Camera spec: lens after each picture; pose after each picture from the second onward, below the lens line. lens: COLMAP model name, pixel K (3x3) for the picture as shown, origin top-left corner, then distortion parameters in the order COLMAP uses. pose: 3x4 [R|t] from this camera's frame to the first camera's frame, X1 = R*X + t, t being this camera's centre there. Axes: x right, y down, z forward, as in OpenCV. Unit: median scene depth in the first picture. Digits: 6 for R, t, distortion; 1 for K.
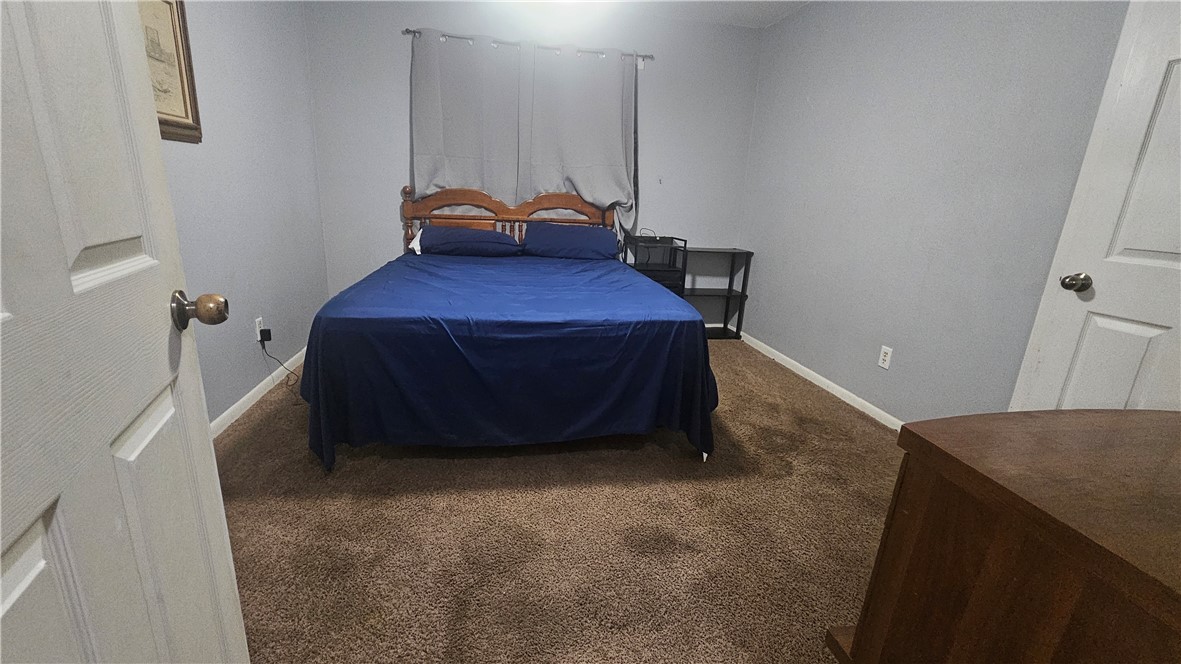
lens RADIAL K [[481.8, 0, 593.4], [0, 481.8, 331.4], [0, 0, 1]] dist [-0.001790, -0.000808]
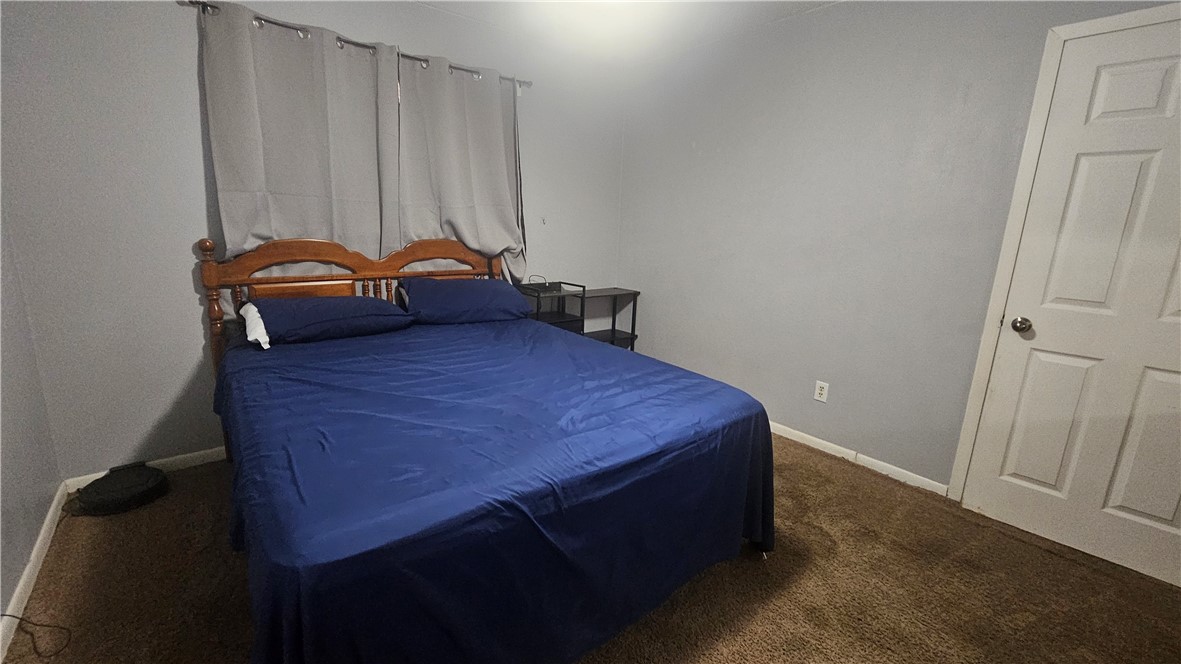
lens RADIAL K [[481.8, 0, 589.0], [0, 481.8, 327.1], [0, 0, 1]] dist [-0.001790, -0.000808]
pose [[0.877863, -0.115700, 0.464726, -0.240734], [0.132955, 0.991112, -0.004399, -0.110183], [-0.460087, 0.065650, 0.885444, 0.197776]]
